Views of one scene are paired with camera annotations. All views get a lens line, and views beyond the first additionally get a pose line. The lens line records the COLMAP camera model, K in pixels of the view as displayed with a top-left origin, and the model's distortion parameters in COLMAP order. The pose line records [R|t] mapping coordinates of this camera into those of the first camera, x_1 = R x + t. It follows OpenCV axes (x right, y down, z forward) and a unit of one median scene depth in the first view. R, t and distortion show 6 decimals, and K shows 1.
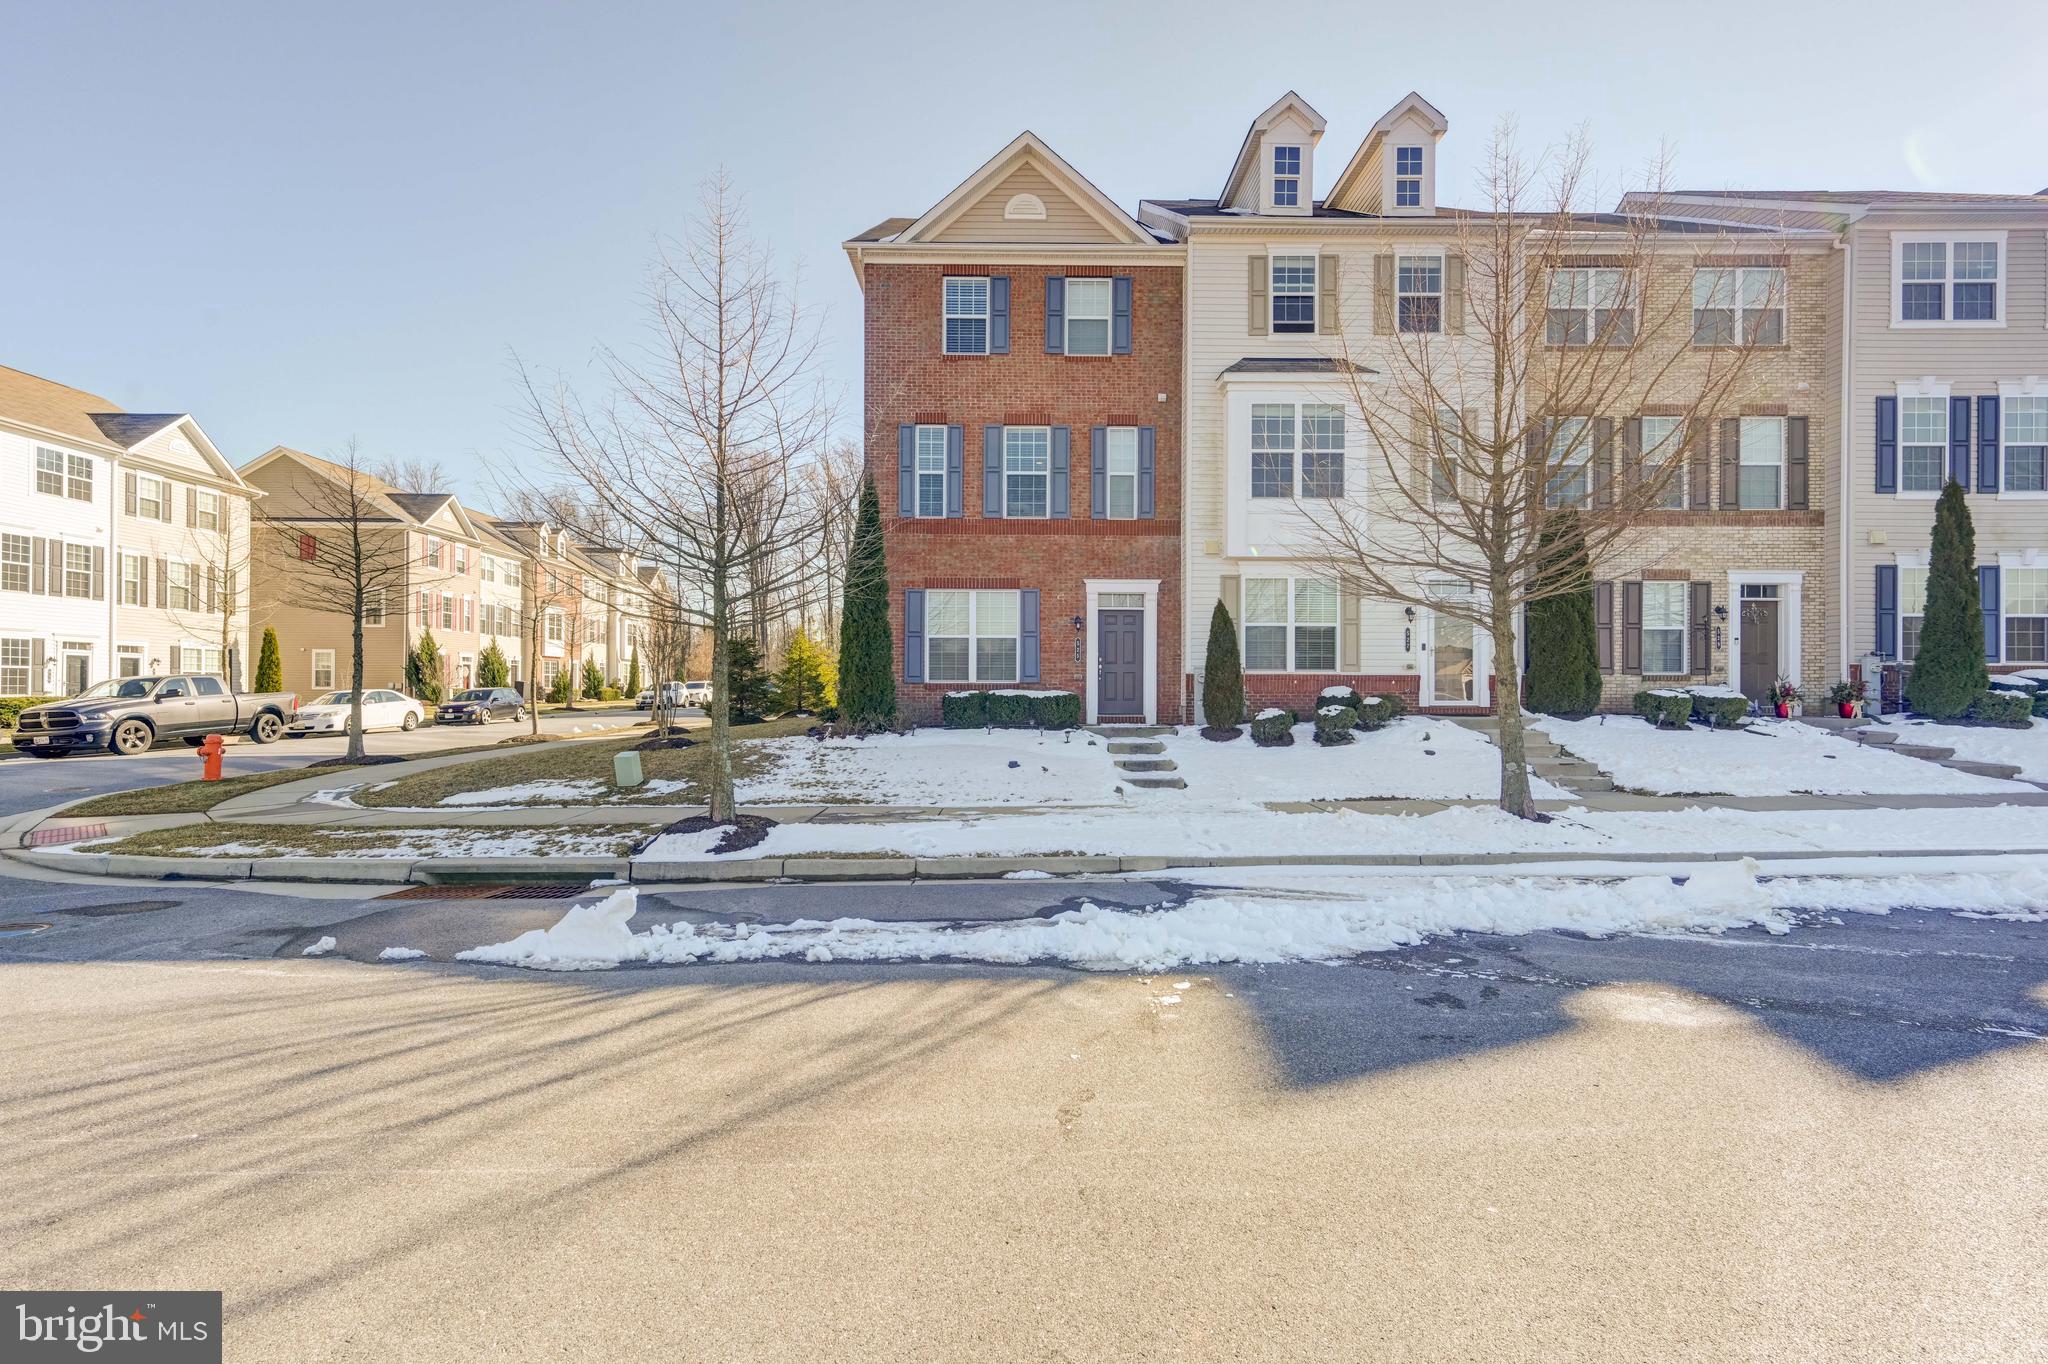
lens RADIAL K [[931.5, 0, 1015.6], [0, 931.5, 684.0], [0, 0, 1]] dist [0.001357, 0.000136]
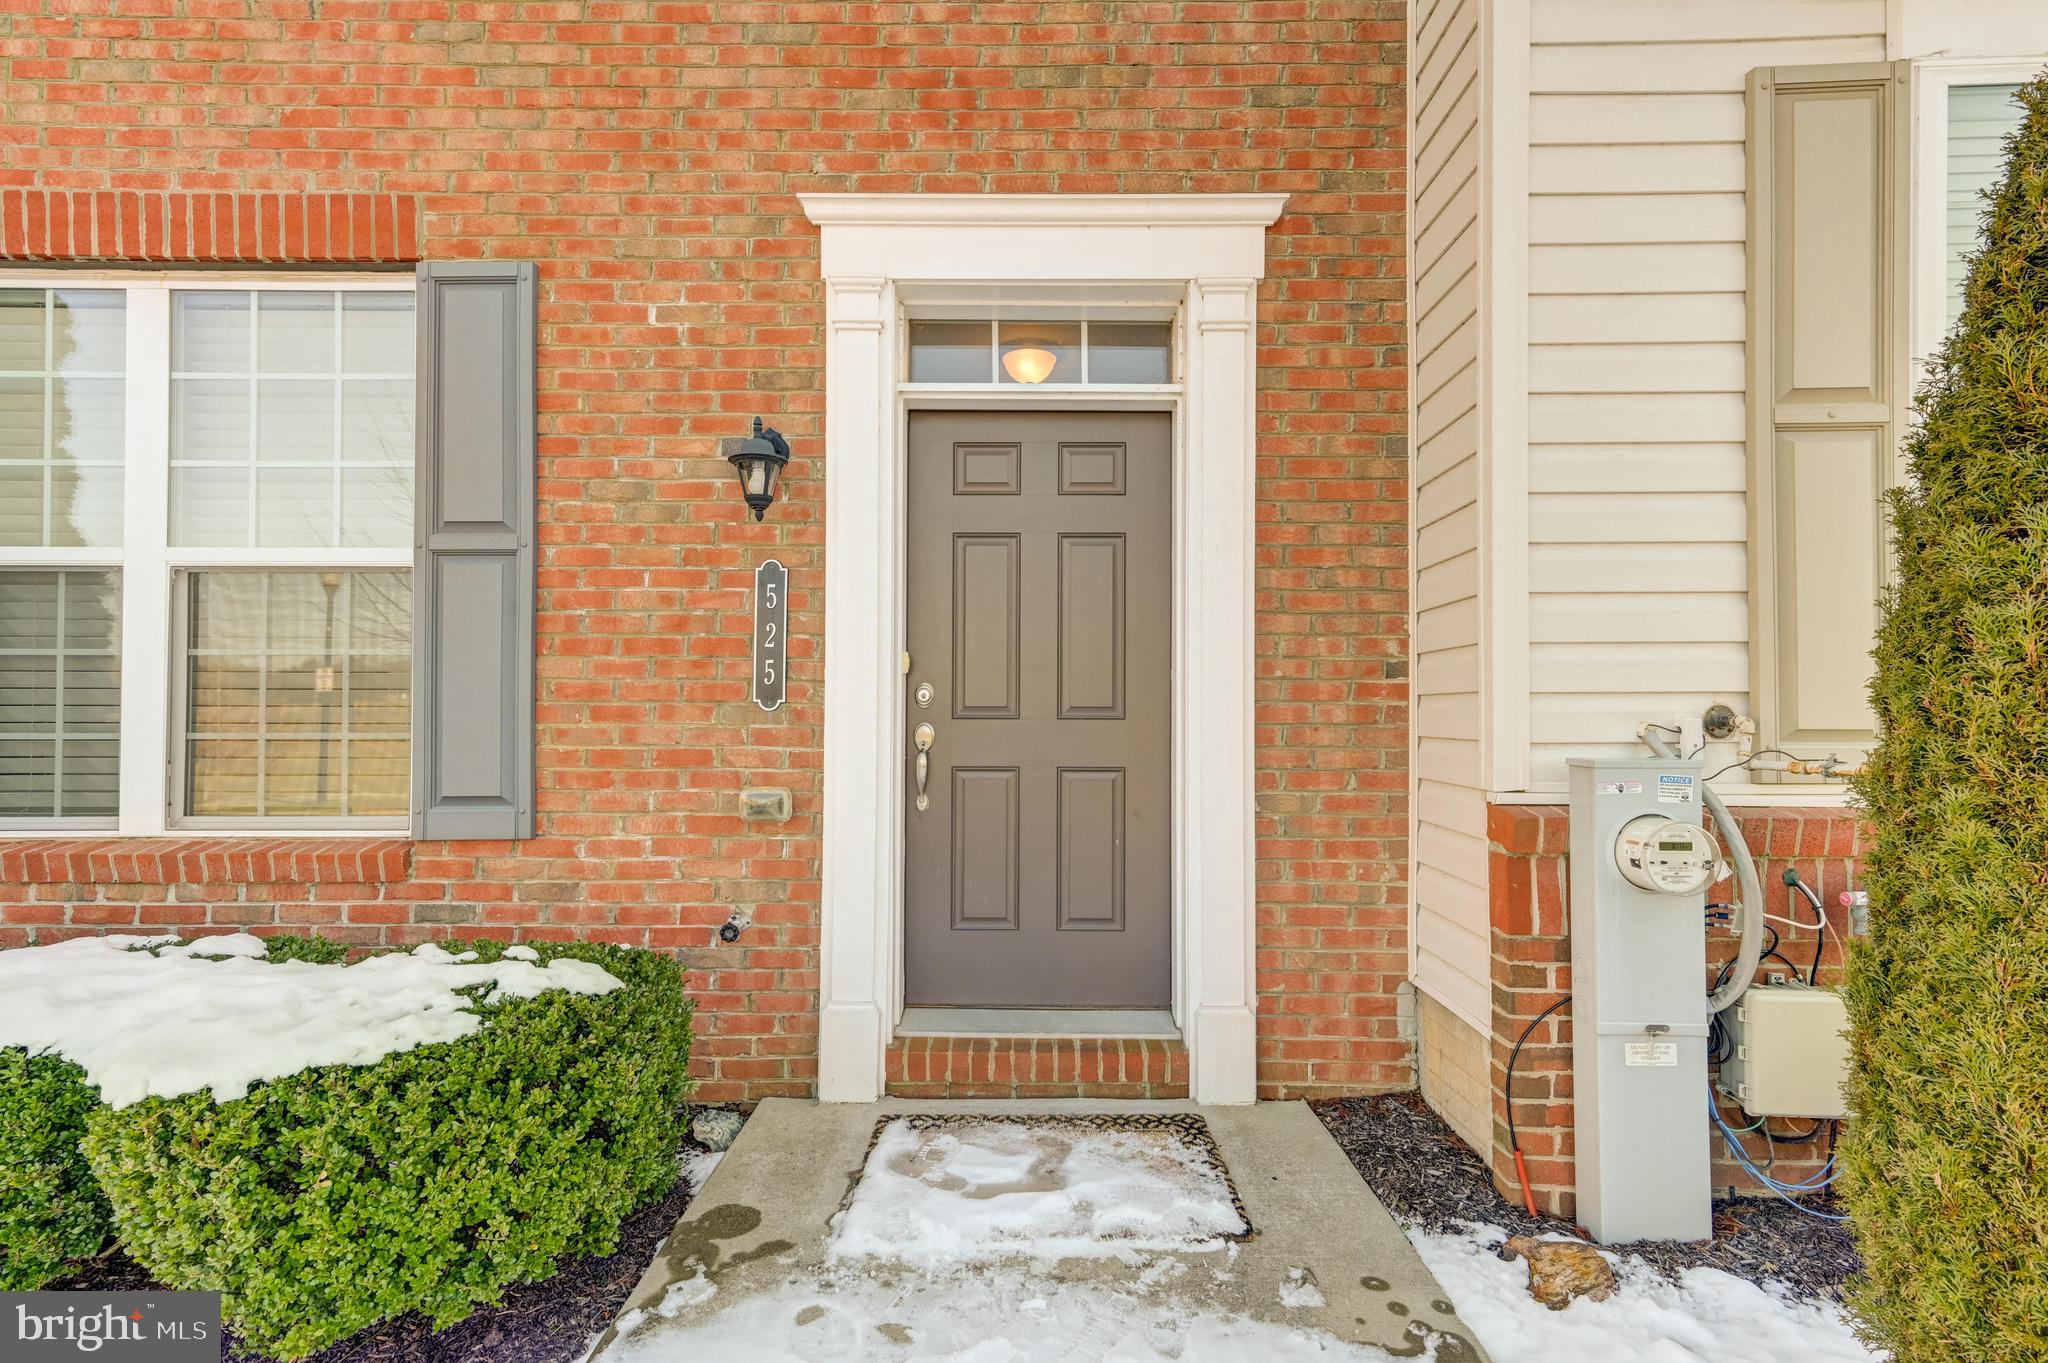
lens RADIAL K [[926.9, 0, 1025.5], [0, 926.9, 716.6], [0, 0, 1]] dist [0.010531, -0.000303]
pose [[0.999979, -0.001429, -0.006283, 0.112334], [0.001498, 0.999939, 0.010919, -0.024229], [0.006267, -0.010928, 0.999921, 0.837222]]
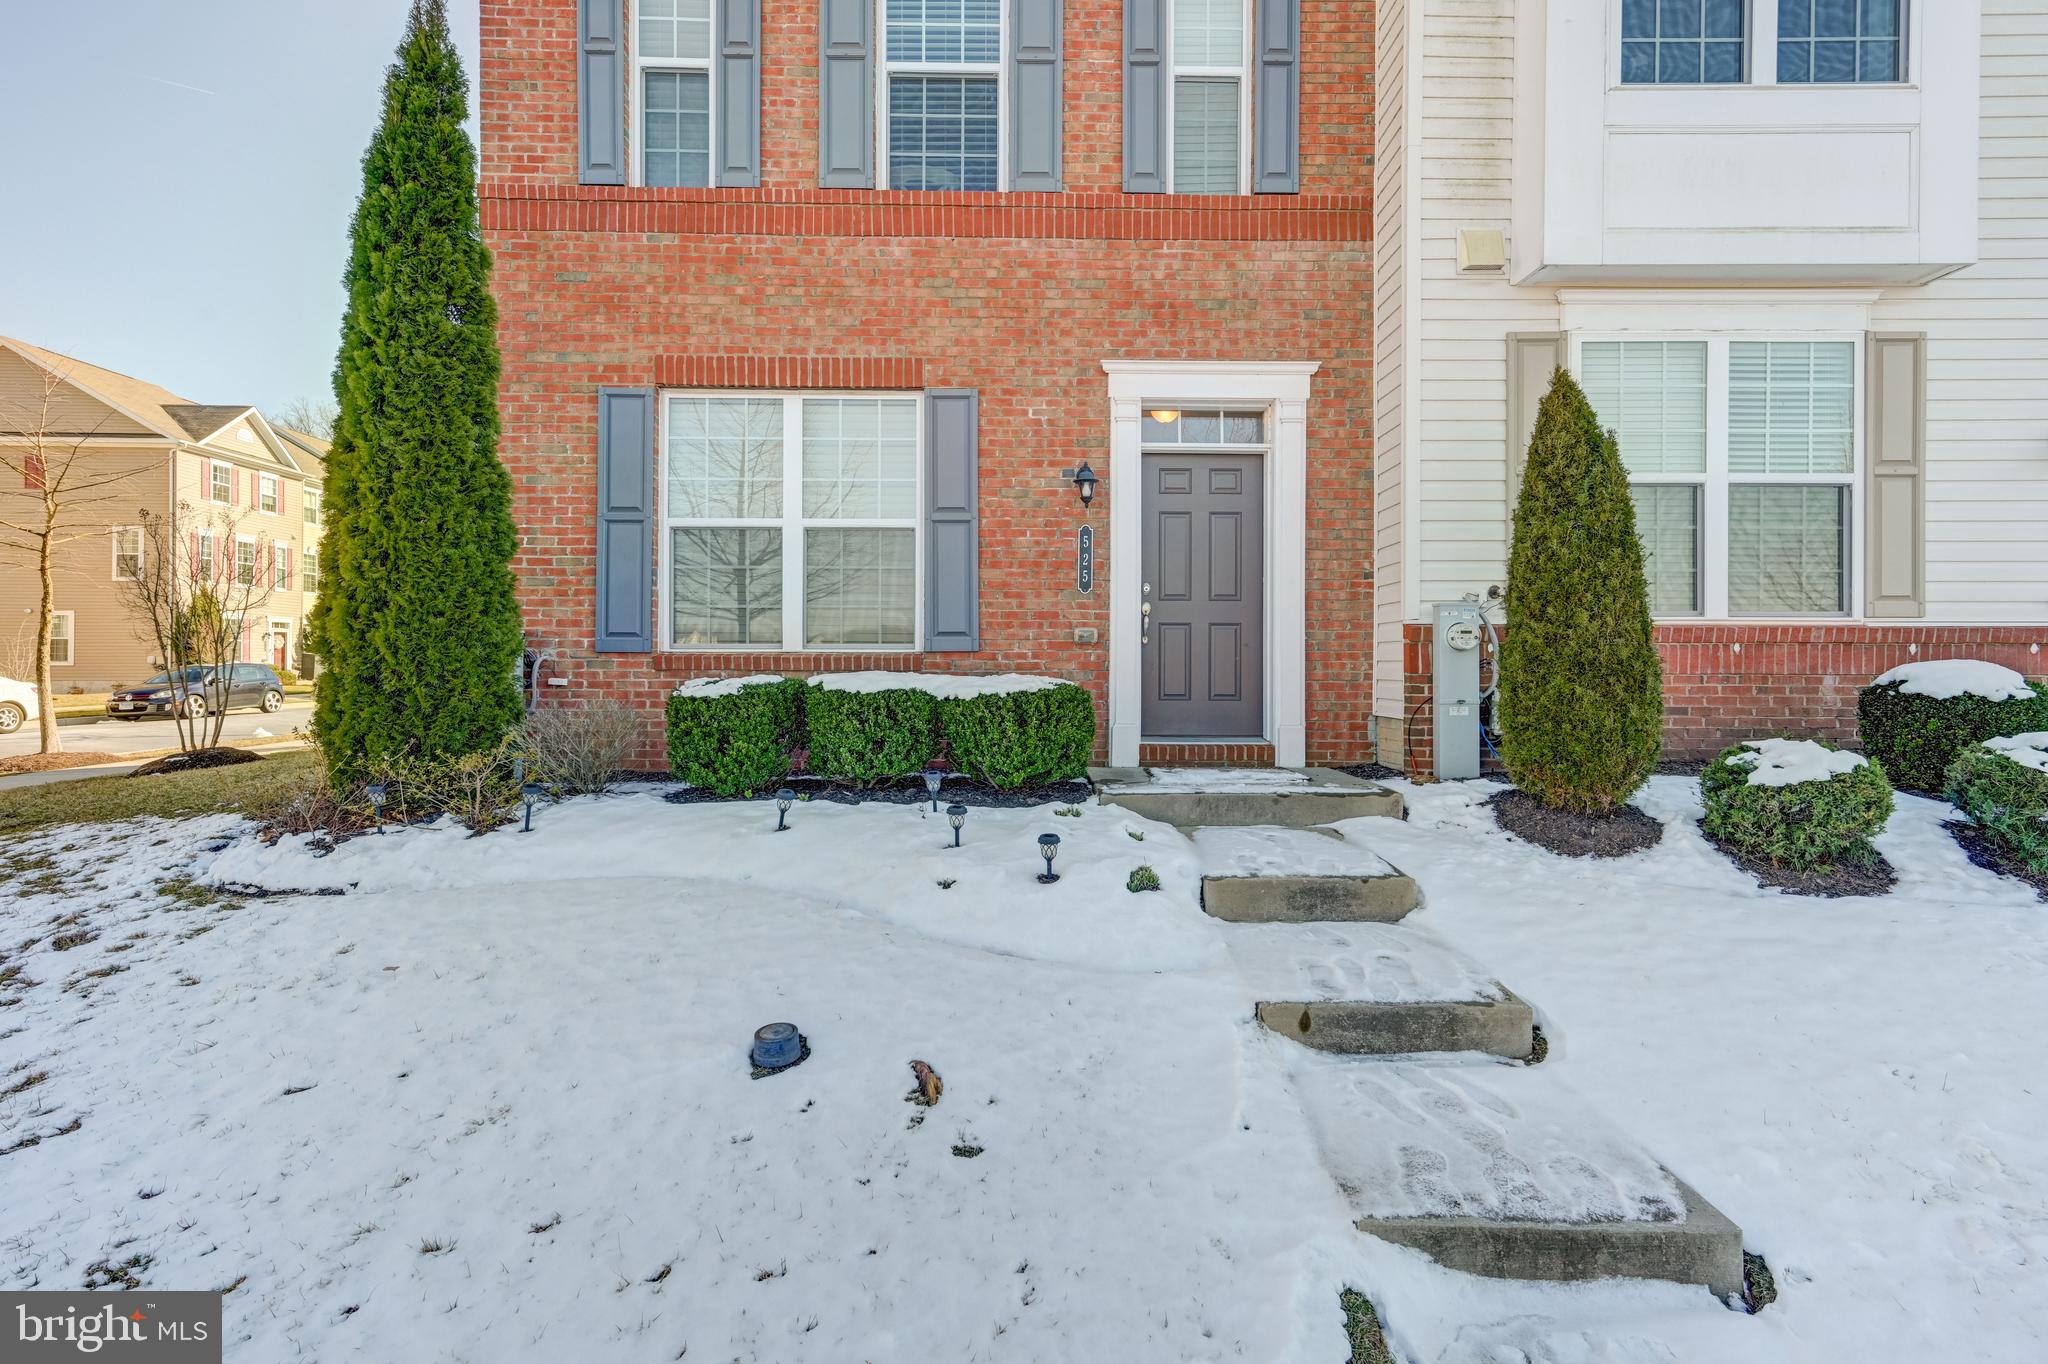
lens RADIAL K [[925.4, 0, 1024.7], [0, 925.4, 678.7], [0, 0, 1]] dist [0.001743, 0.000155]
pose [[0.999966, -0.000779, 0.008154, 0.040636], [0.000594, 0.999745, 0.022580, 0.001008], [-0.008170, -0.022574, 0.999712, 0.643267]]
